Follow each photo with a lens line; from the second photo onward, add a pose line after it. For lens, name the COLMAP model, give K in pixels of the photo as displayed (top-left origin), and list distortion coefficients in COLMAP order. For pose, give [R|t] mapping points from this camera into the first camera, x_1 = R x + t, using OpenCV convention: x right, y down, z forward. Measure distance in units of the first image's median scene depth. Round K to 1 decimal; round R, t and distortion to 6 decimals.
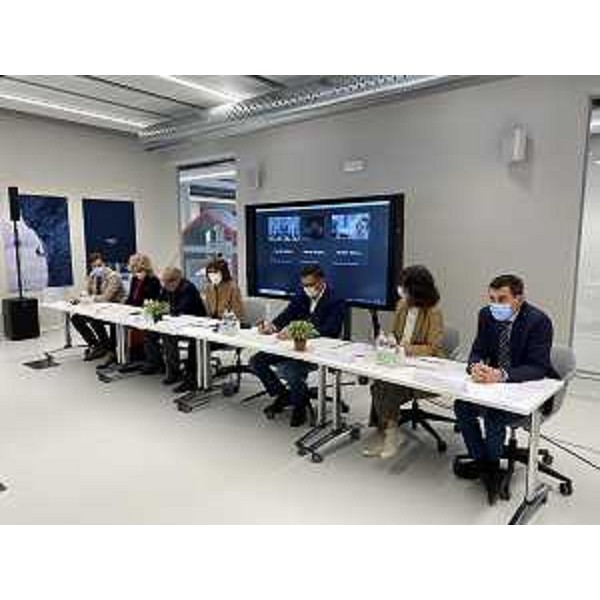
lens RADIAL K [[468.0, 0, 300.0], [0, 468.0, 300.0], [0, 0, 1]] dist [0.000249, -0.146125]
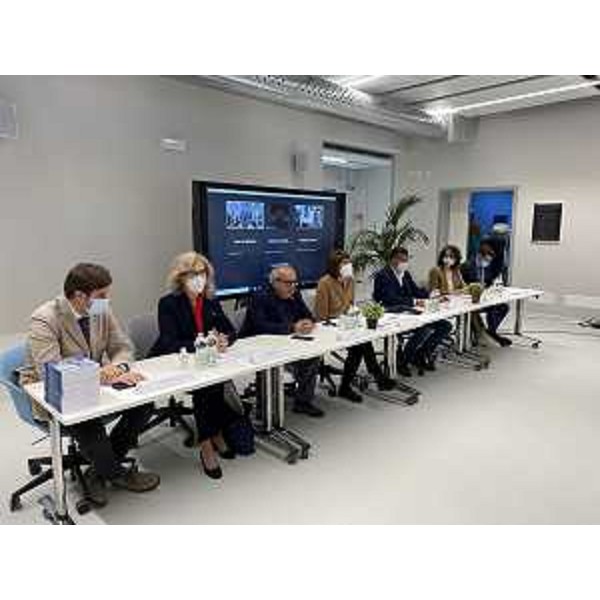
lens RADIAL K [[468.0, 0, 300.0], [0, 468.0, 300.0], [0, 0, 1]] dist [0.000249, -0.146125]
pose [[0.081719, -0.149850, 0.985326, -0.997995], [0.120976, 0.982814, 0.139435, -0.116102], [-0.989286, 0.107806, 0.098443, 0.907877]]
